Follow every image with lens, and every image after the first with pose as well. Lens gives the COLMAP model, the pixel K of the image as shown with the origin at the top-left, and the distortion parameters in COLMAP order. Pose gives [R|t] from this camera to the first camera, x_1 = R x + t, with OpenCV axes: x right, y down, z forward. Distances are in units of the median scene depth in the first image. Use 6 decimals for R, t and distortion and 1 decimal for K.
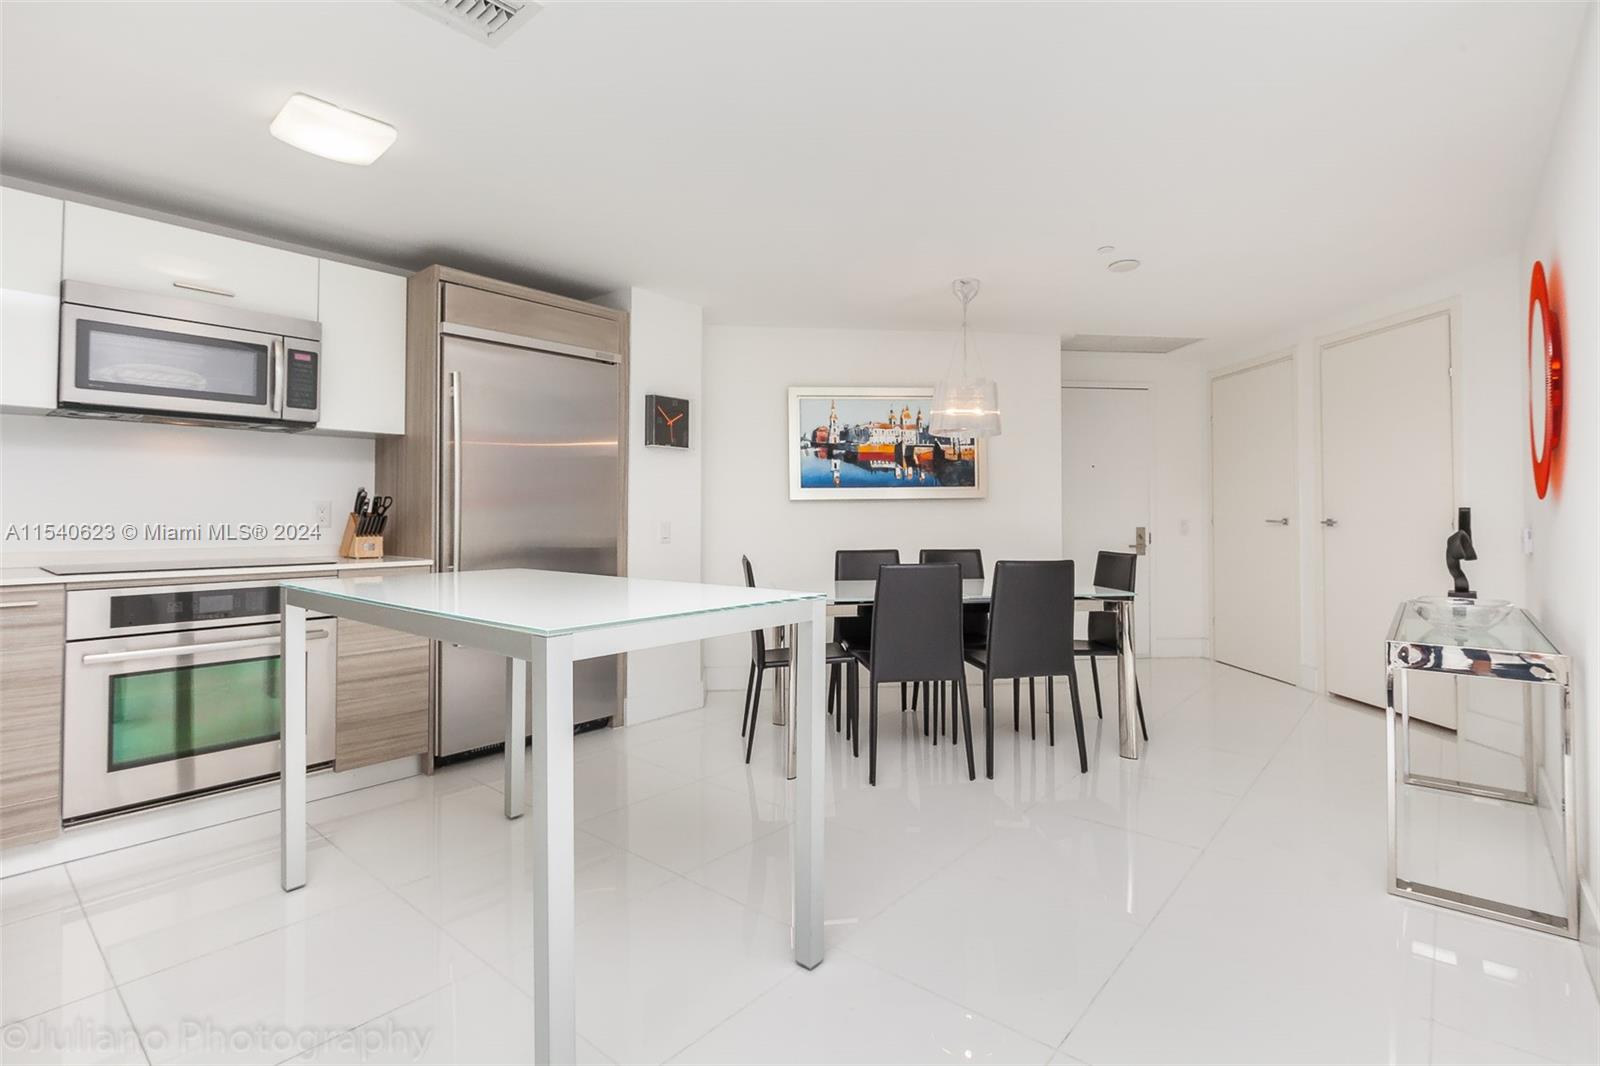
lens RADIAL K [[755.7, 0, 800.0], [0, 755.7, 533.0], [0, 0, 1]] dist [-0.001171, -0.000537]
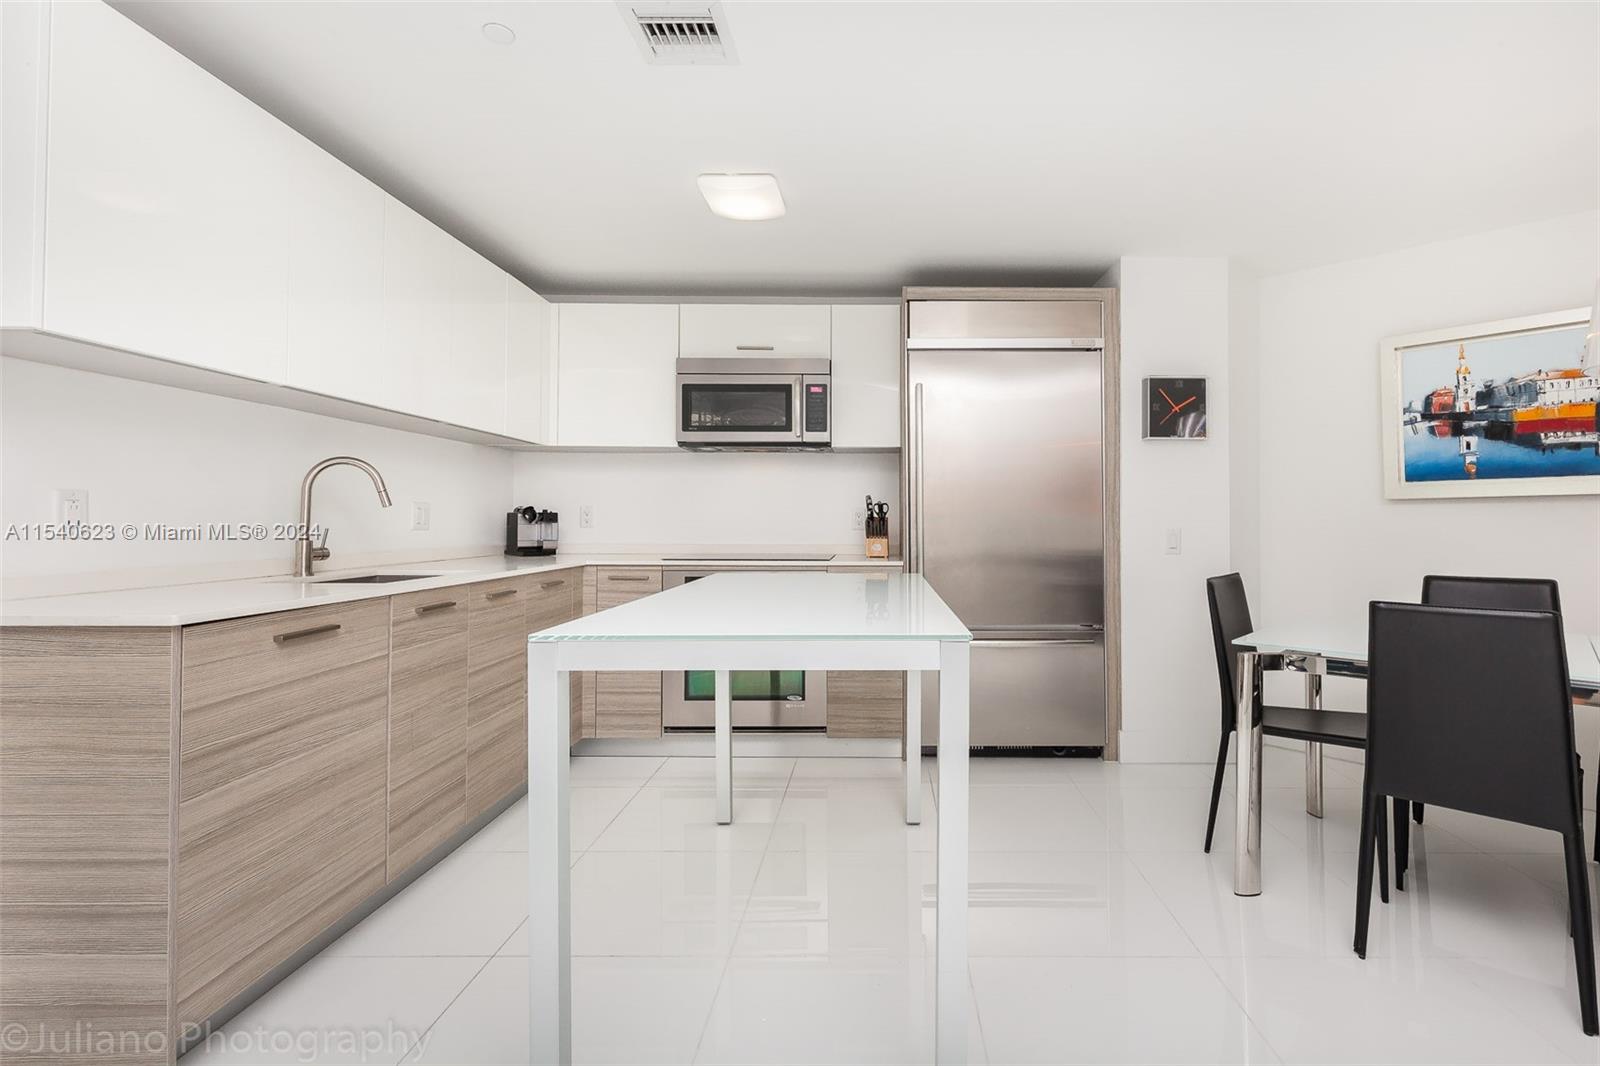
lens RADIAL K [[714.3, 0, 801.6], [0, 714.3, 528.3], [0, 0, 1]] dist [0.000141, -0.000296]
pose [[0.652307, 0.012517, -0.757852, 0.182739], [-0.020722, 0.999784, -0.001323, -0.006830], [0.757672, 0.016568, 0.652426, 0.215263]]
